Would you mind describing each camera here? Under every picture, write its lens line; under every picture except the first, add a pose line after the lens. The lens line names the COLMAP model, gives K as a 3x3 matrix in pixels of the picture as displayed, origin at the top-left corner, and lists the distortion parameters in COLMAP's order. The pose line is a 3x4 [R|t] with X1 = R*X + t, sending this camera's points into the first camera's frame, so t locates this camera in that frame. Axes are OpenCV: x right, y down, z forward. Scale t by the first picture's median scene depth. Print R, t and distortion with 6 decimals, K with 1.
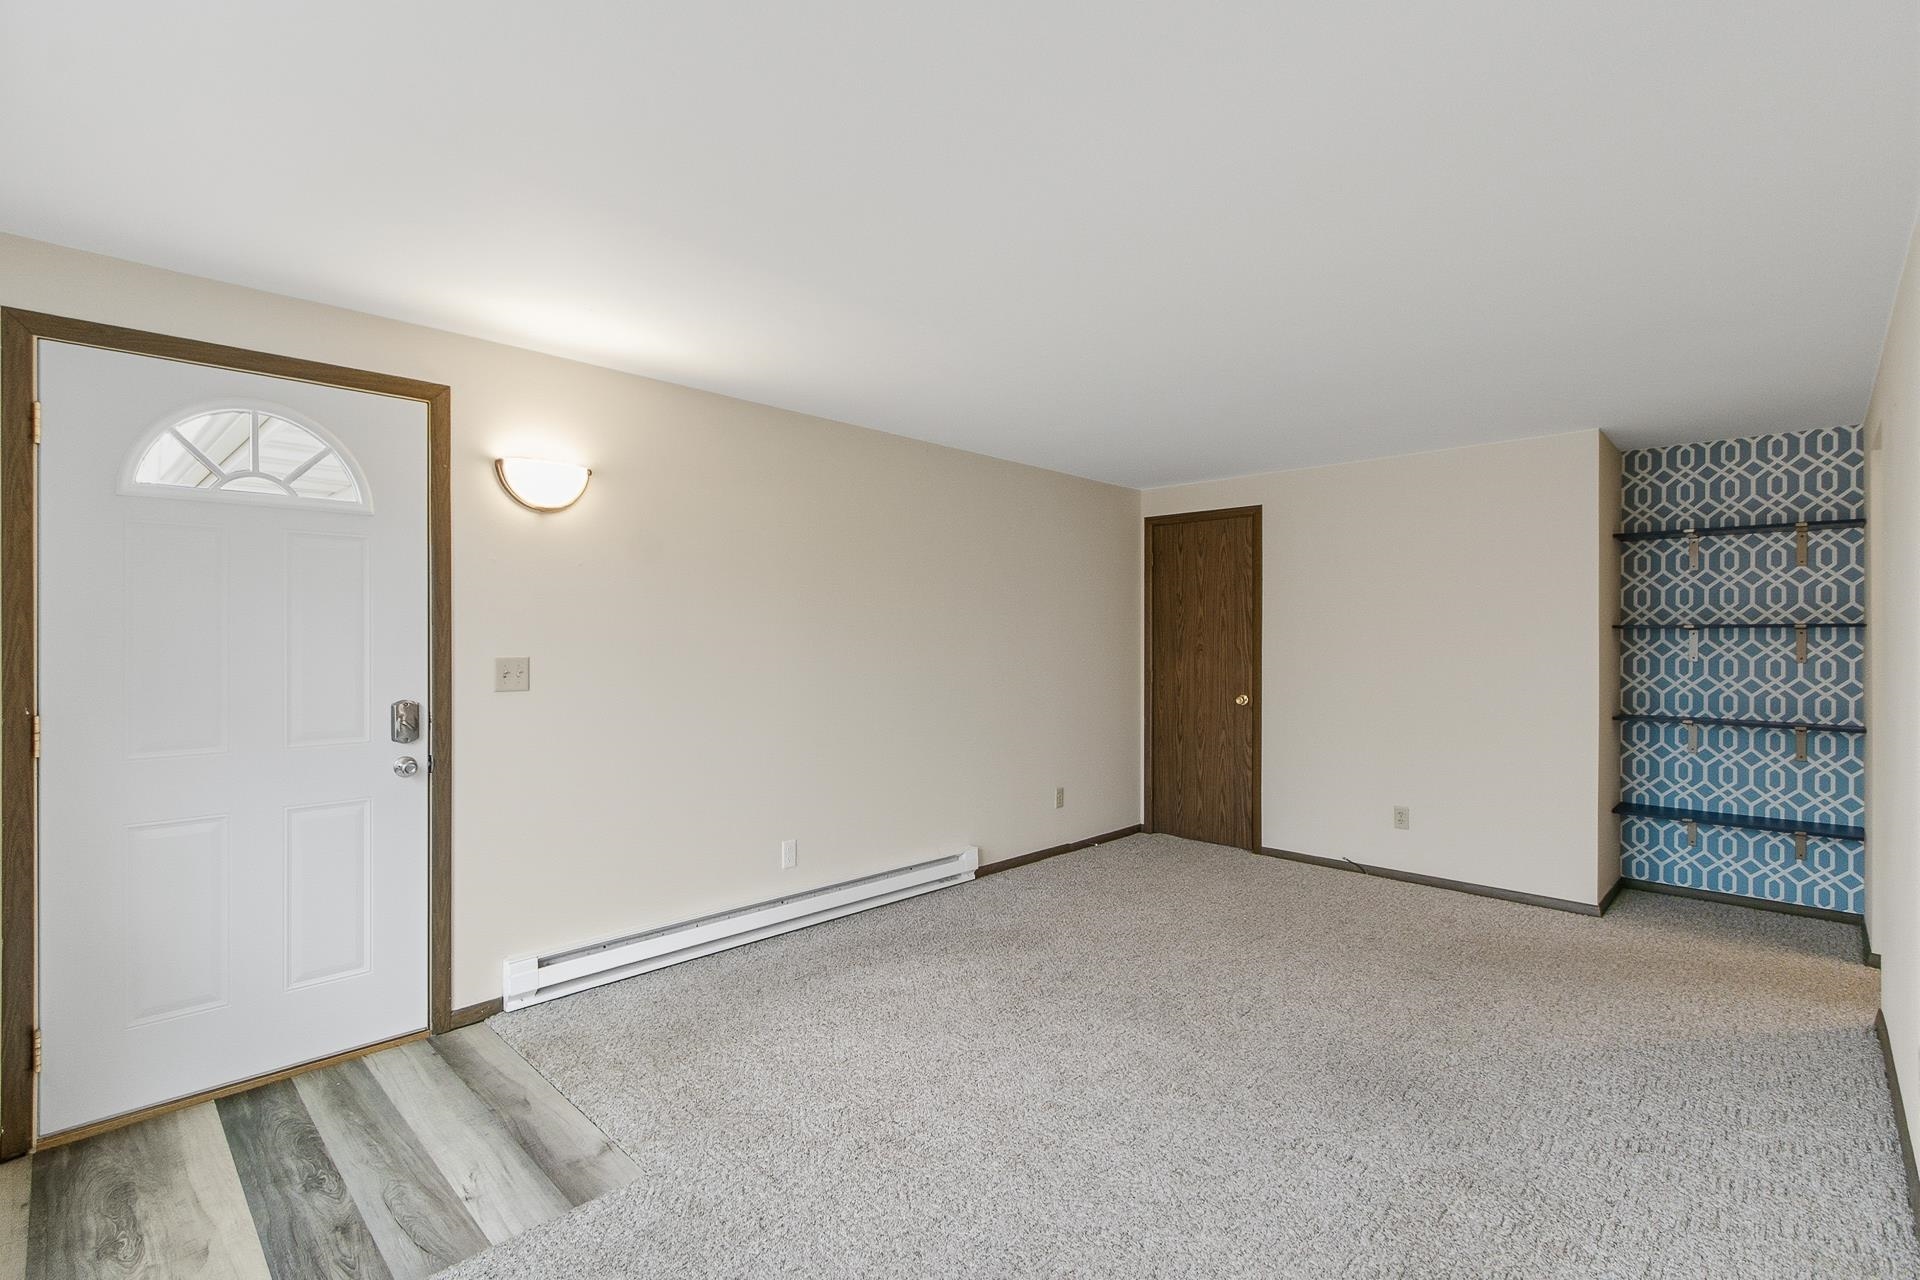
lens RADIAL K [[868.1, 0, 936.9], [0, 868.1, 644.4], [0, 0, 1]] dist [0.002292, -0.000099]
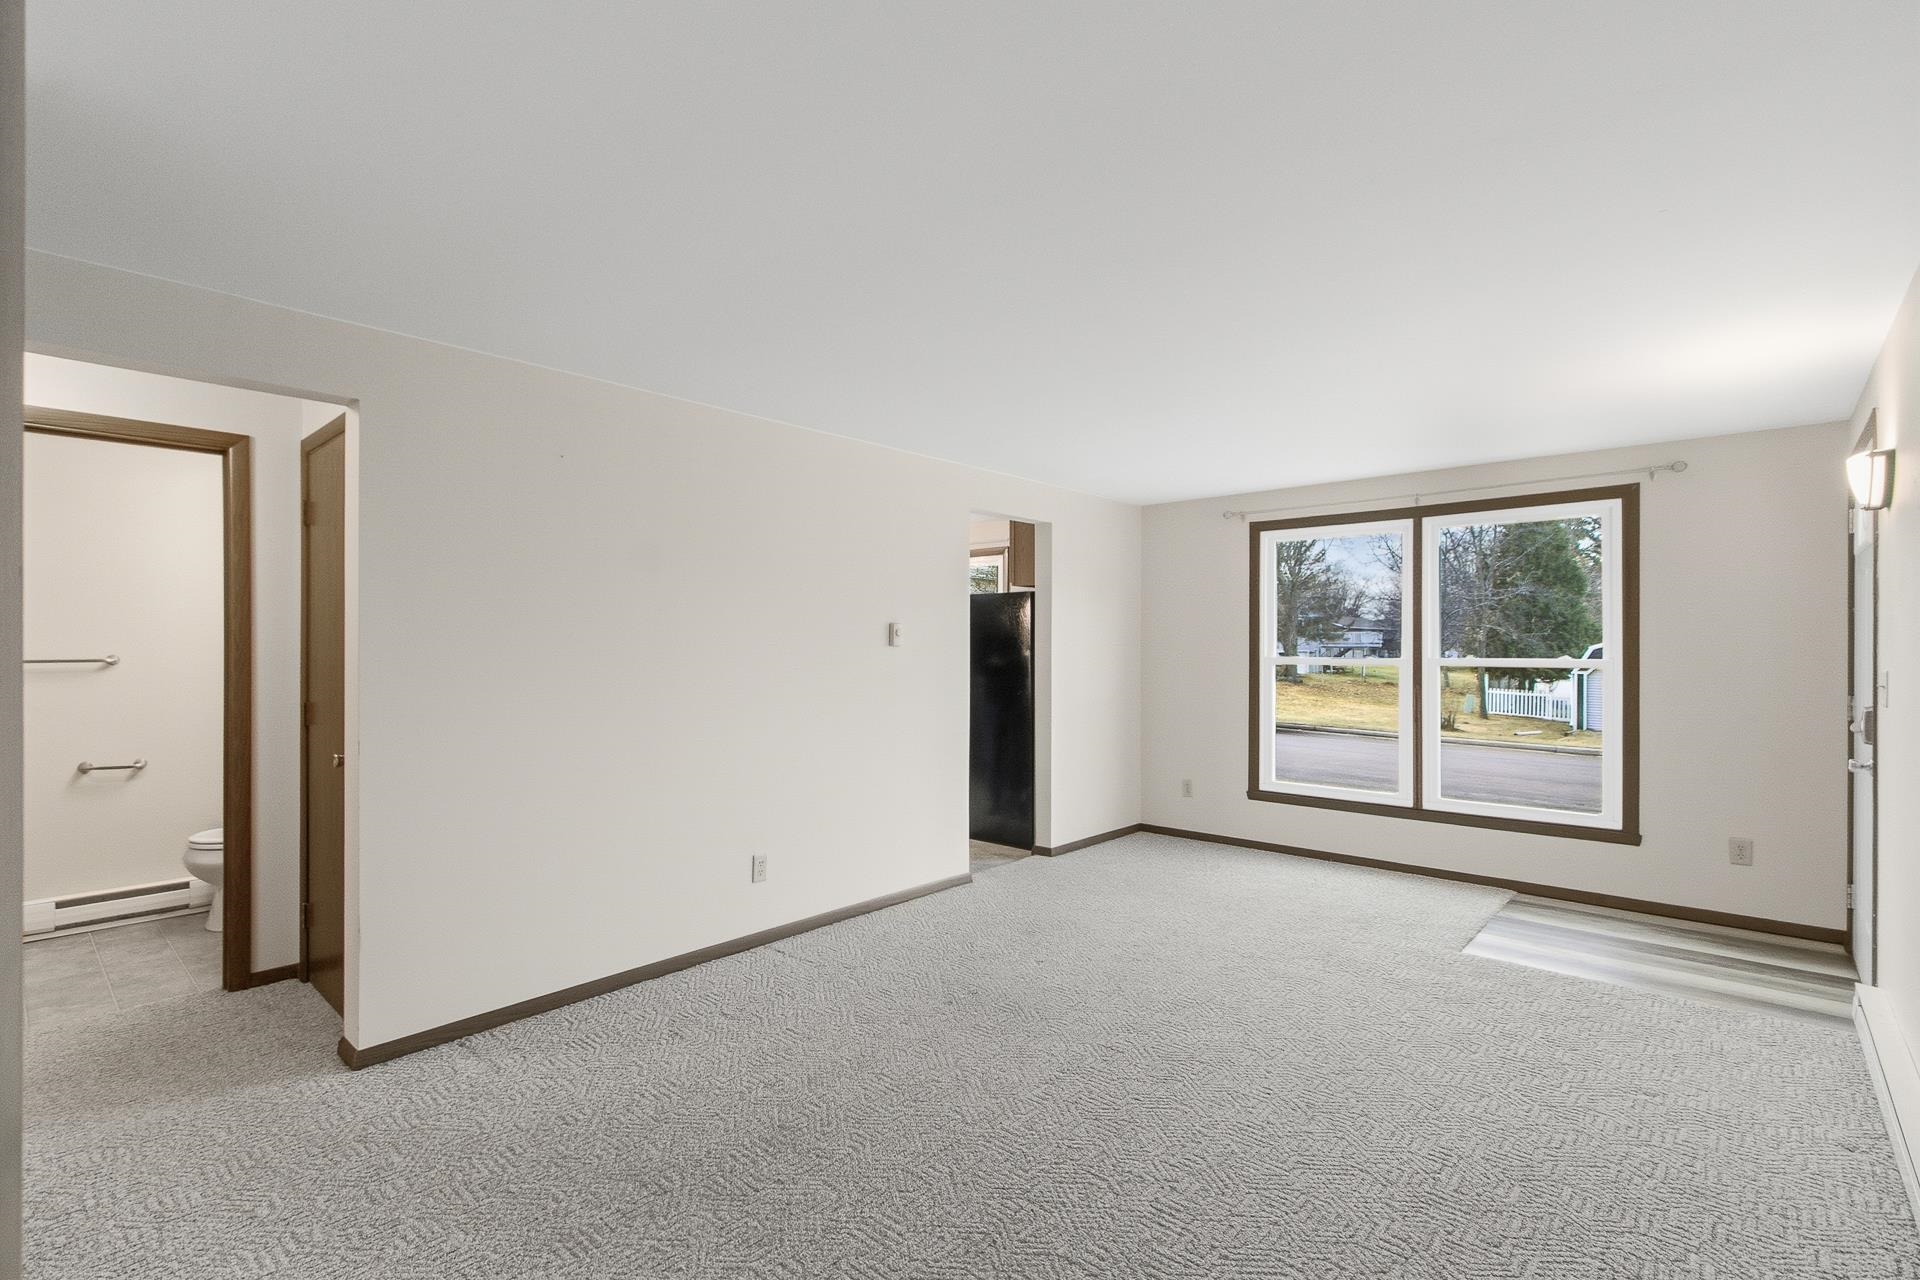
lens RADIAL K [[868.1, 0, 936.9], [0, 868.1, 644.4], [0, 0, 1]] dist [0.002292, -0.000099]
pose [[-0.999295, 0.008115, -0.036667, 0.599873], [0.008506, 0.999908, -0.010539, -0.015654], [0.036578, -0.010843, -0.999272, 1.963518]]
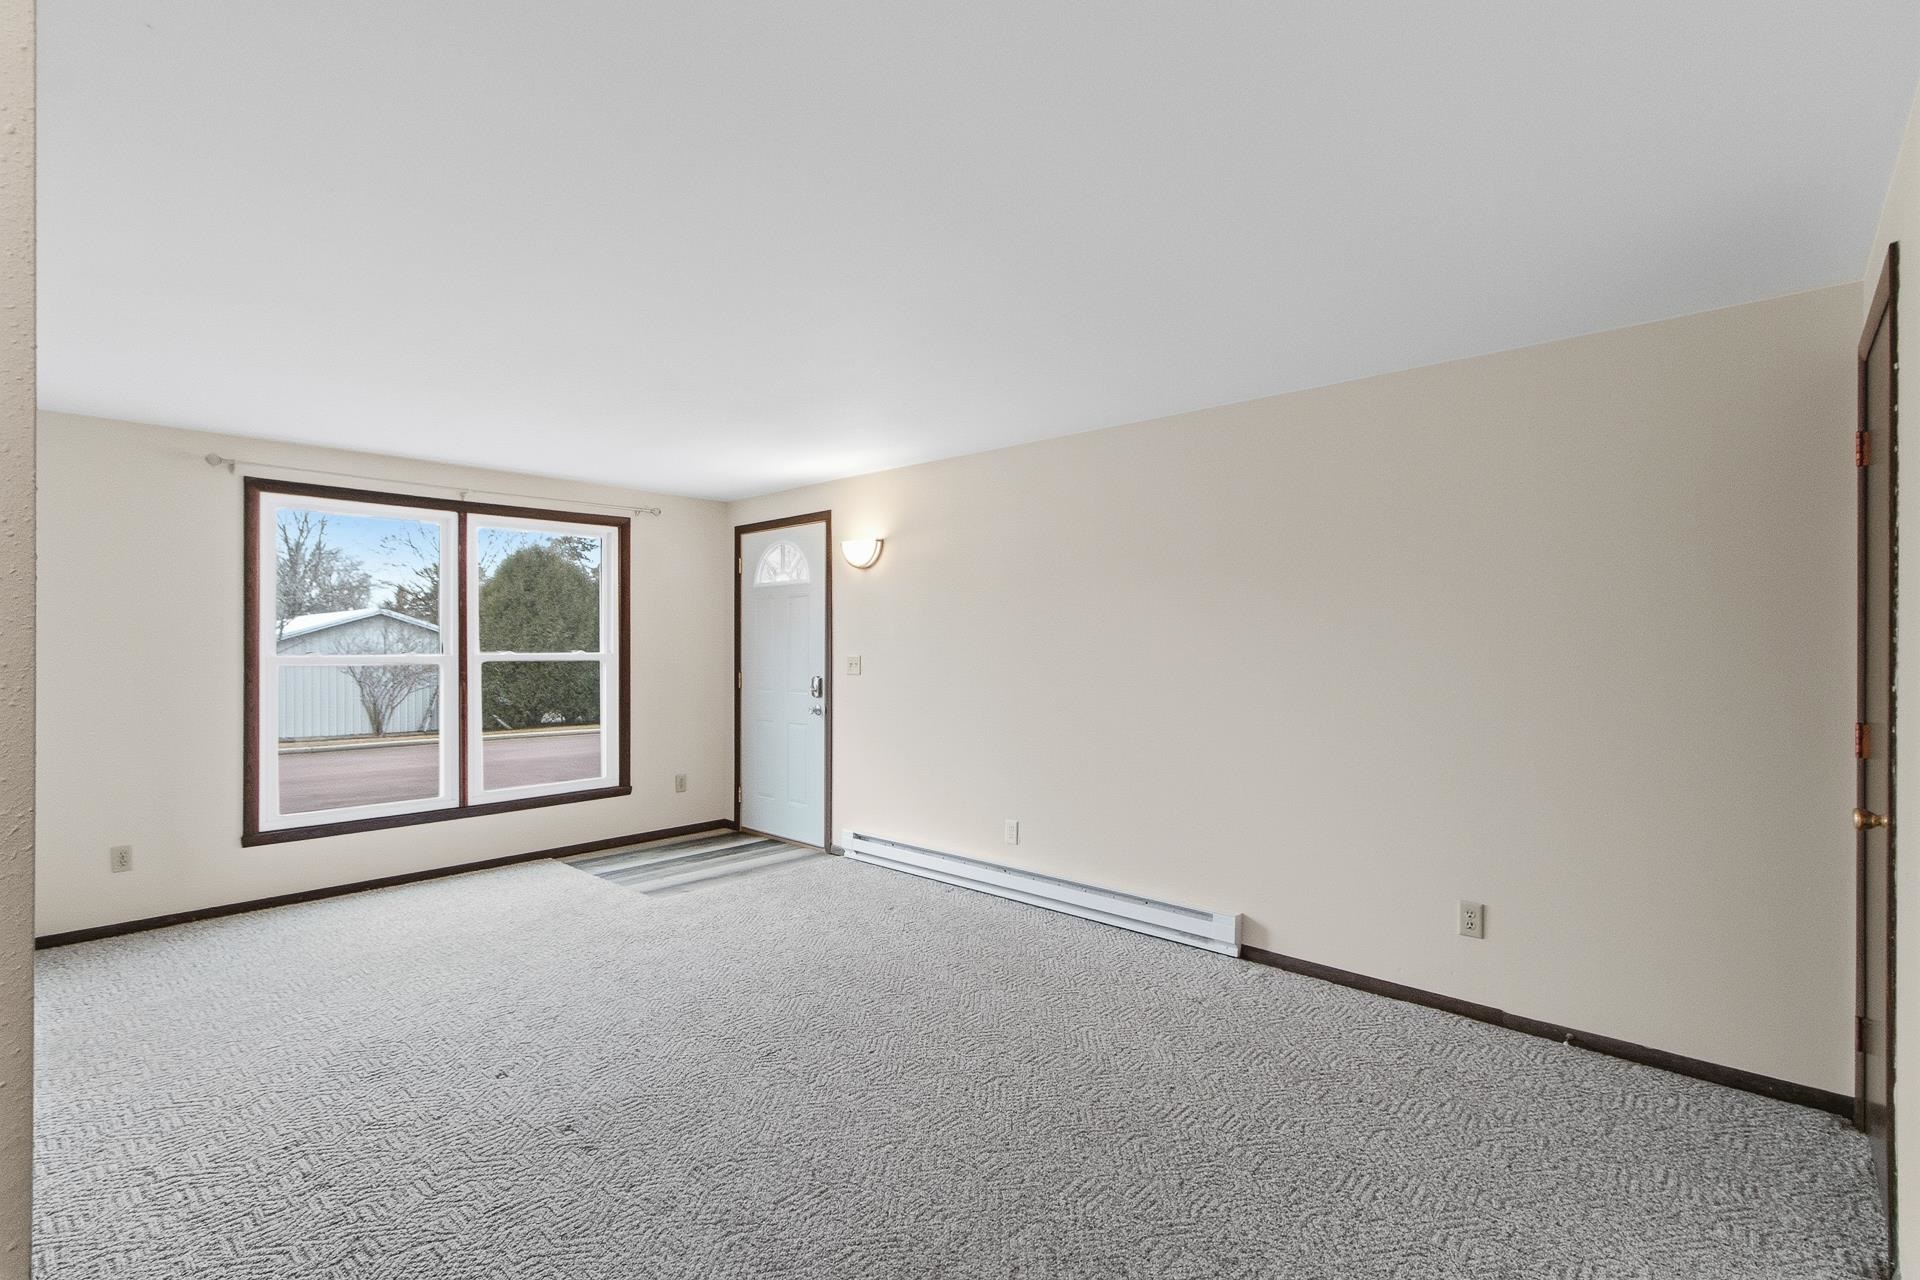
lens RADIAL K [[868.1, 0, 936.9], [0, 868.1, 644.4], [0, 0, 1]] dist [0.002292, -0.000099]
pose [[0.020454, 0.007907, -0.999760, 1.296481], [0.012619, 0.999887, 0.008166, -0.020361], [0.999711, -0.012783, 0.020352, 1.181222]]
